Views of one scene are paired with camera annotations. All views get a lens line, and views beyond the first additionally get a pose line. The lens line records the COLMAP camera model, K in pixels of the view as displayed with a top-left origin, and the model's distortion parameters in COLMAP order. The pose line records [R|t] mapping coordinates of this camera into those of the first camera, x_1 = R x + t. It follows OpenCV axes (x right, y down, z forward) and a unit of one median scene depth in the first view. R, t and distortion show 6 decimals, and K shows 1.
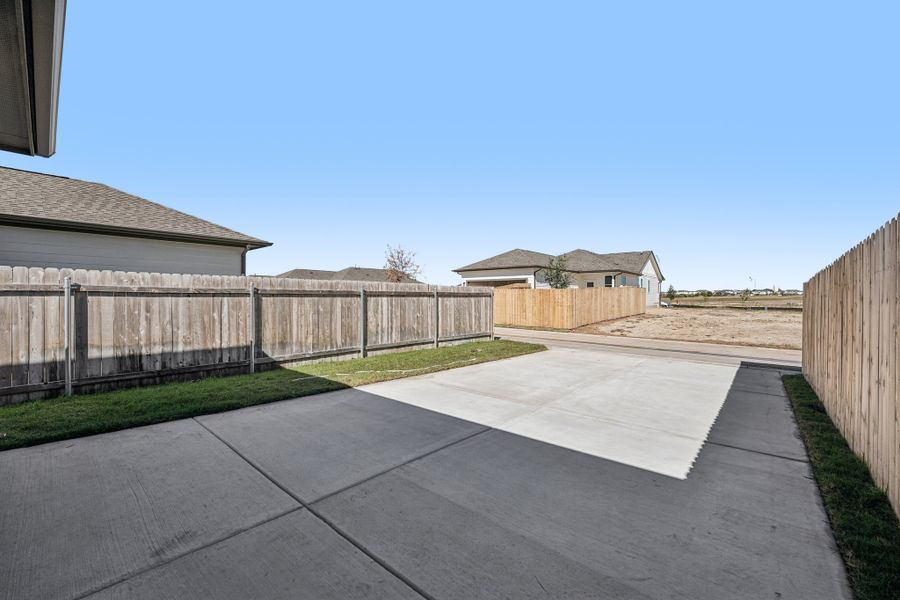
lens RADIAL K [[367.6, 0, 446.1], [0, 367.6, 297.4], [0, 0, 1]] dist [-0.020534, -0.000073]
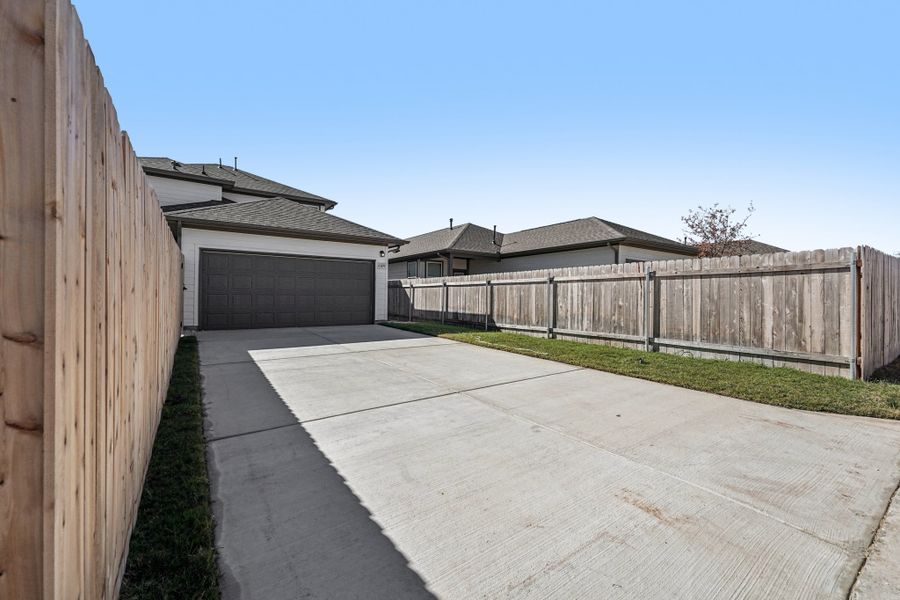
lens RADIAL K [[367.6, 0, 446.1], [0, 367.6, 297.4], [0, 0, 1]] dist [-0.020534, -0.000073]
pose [[-0.216203, 0.002715, -0.976345, 0.852844], [-0.002847, 0.999990, 0.003411, 0.036765], [0.976344, 0.003517, -0.216193, 0.883928]]
